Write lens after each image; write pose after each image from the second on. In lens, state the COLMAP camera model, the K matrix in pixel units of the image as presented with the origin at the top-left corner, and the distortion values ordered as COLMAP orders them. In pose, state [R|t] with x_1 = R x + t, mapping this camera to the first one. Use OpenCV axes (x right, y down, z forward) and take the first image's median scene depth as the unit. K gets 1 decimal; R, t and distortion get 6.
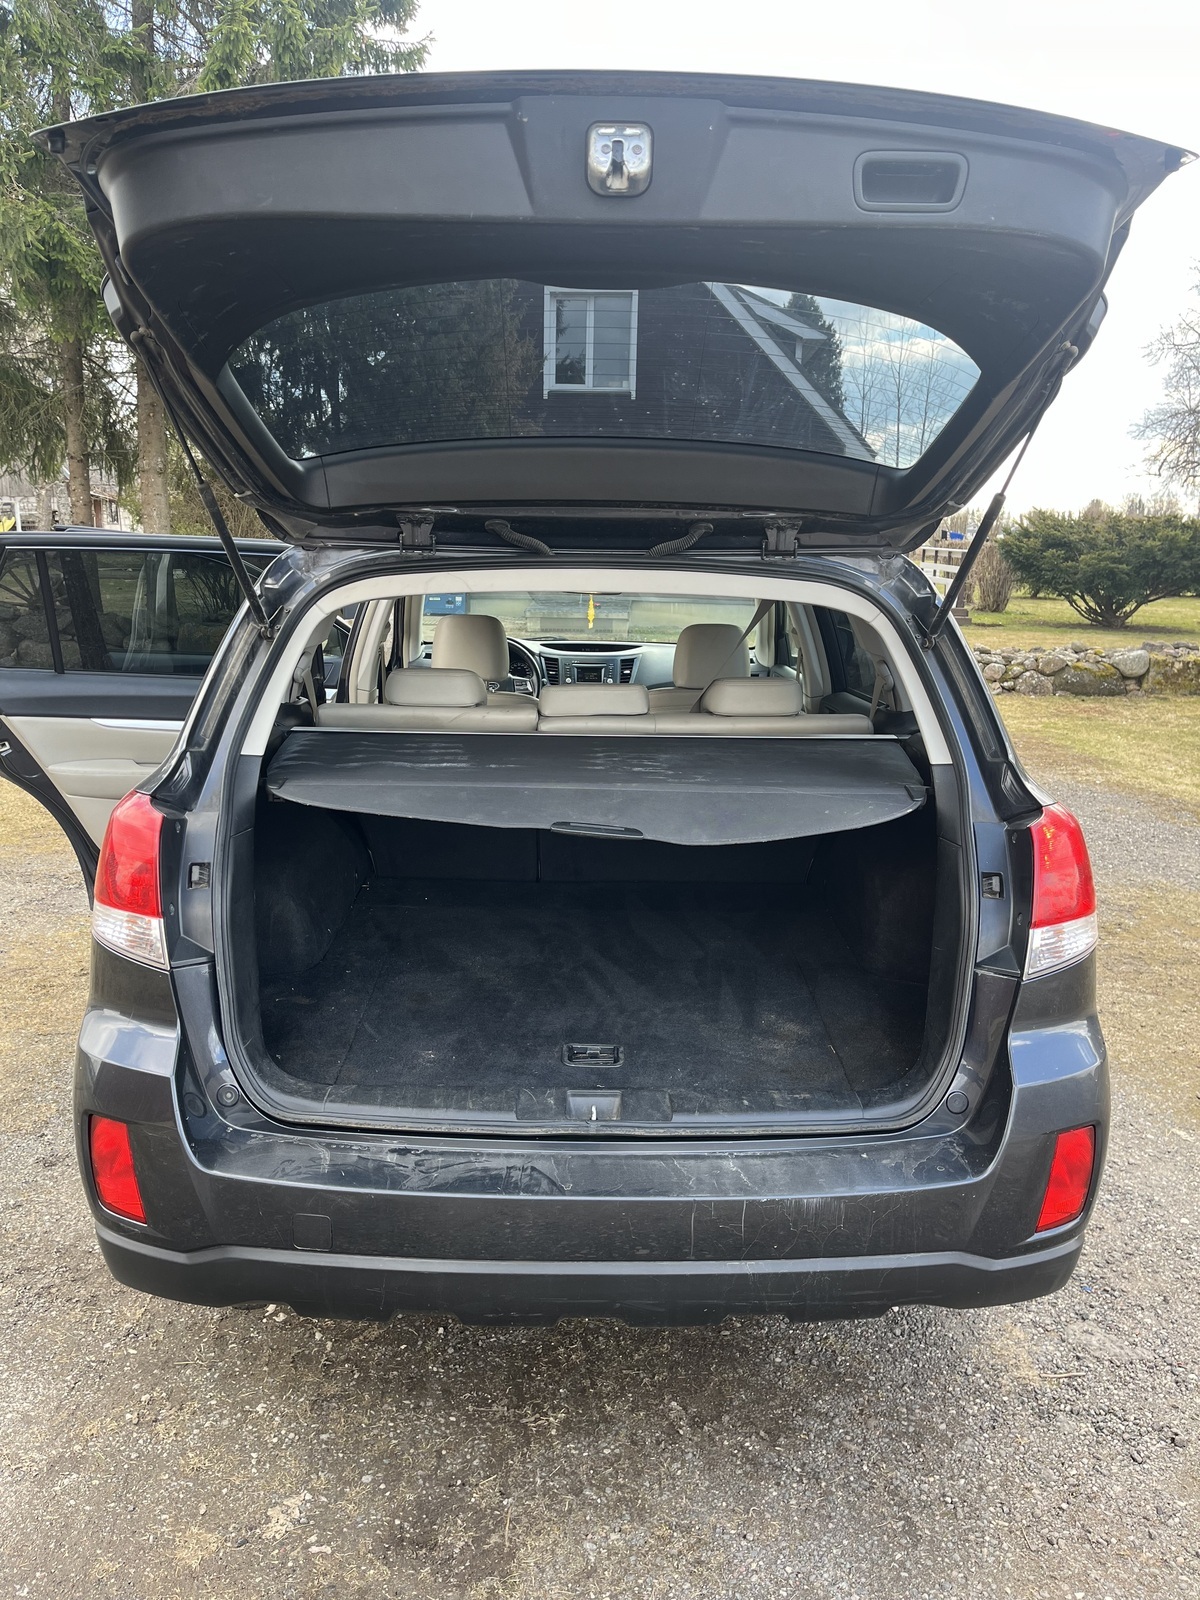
lens RADIAL K [[1220.1, 0, 600.1], [0, 1220.1, 803.2], [0, 0, 1]] dist [0.043834, -0.052554]
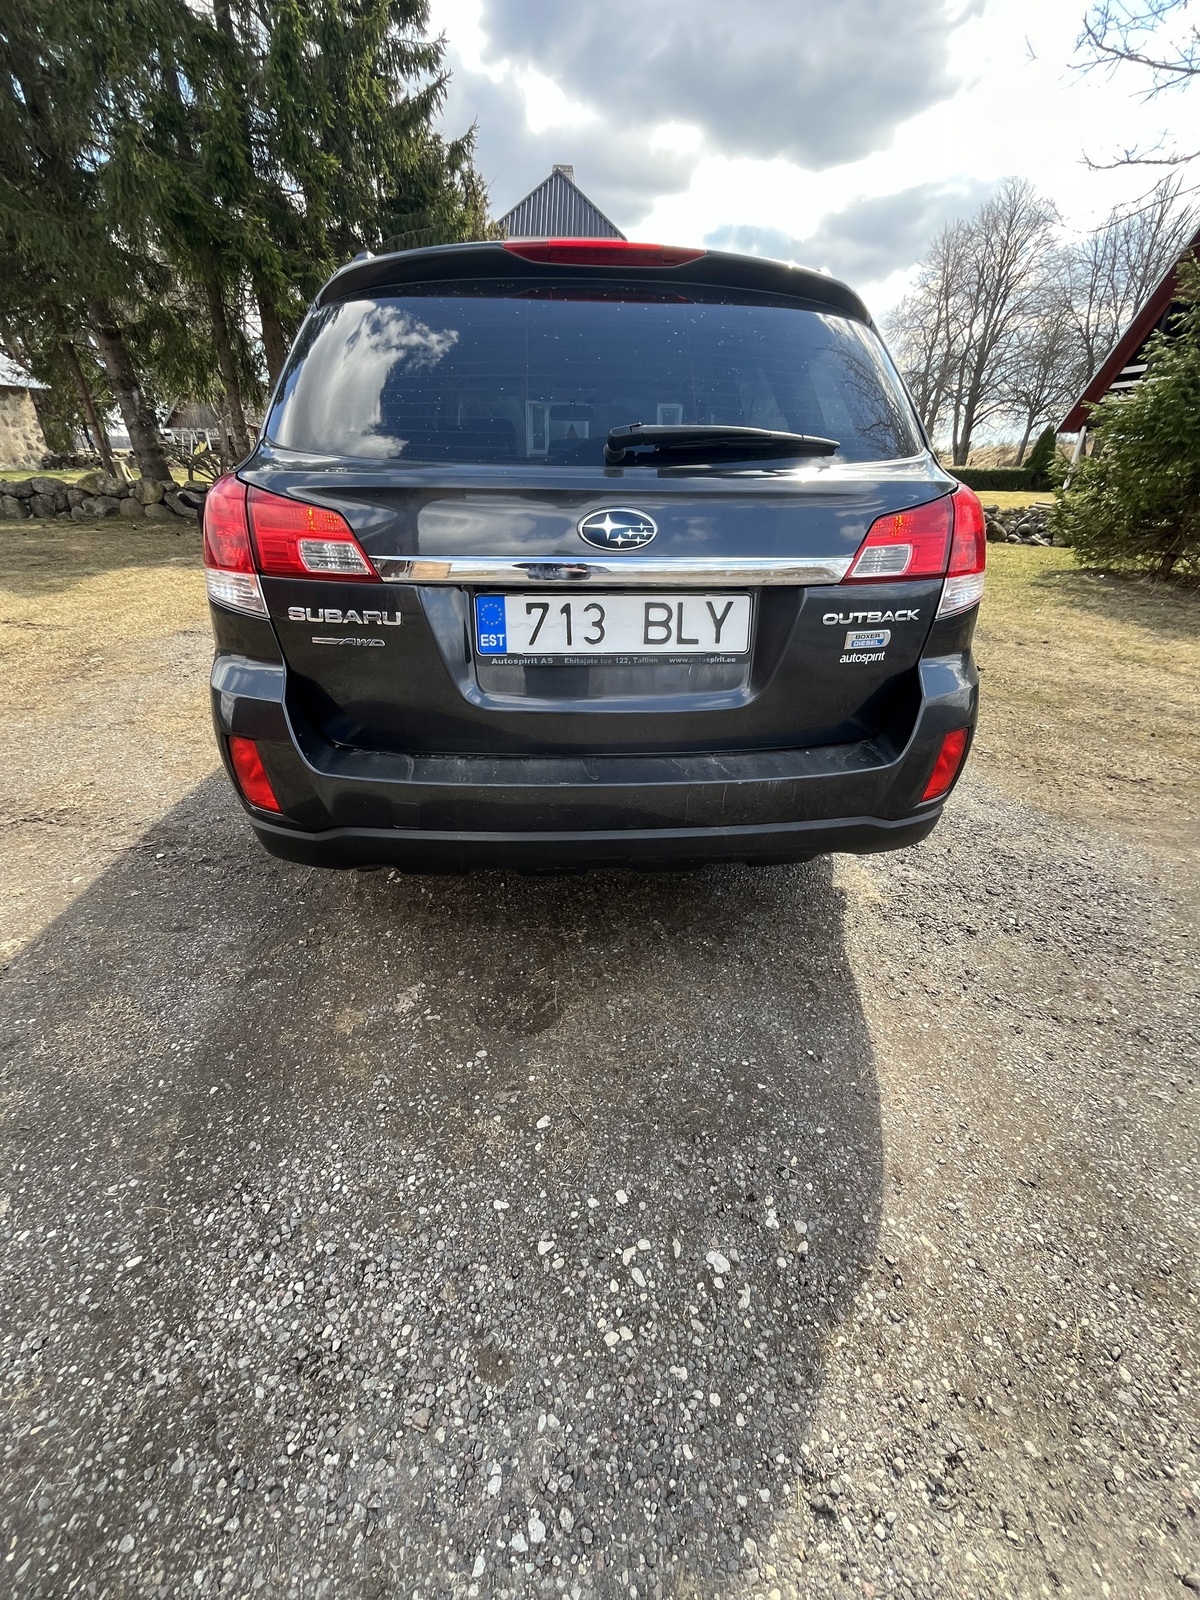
lens RADIAL K [[654.3, 0, 604.8], [0, 654.3, 793.3], [0, 0, 1]] dist [-0.003435, -0.000219]
pose [[0.998317, -0.028736, 0.050382, -0.043394], [0.014853, 0.966338, 0.256845, 0.119342], [-0.056067, -0.255664, 0.965138, 0.248243]]
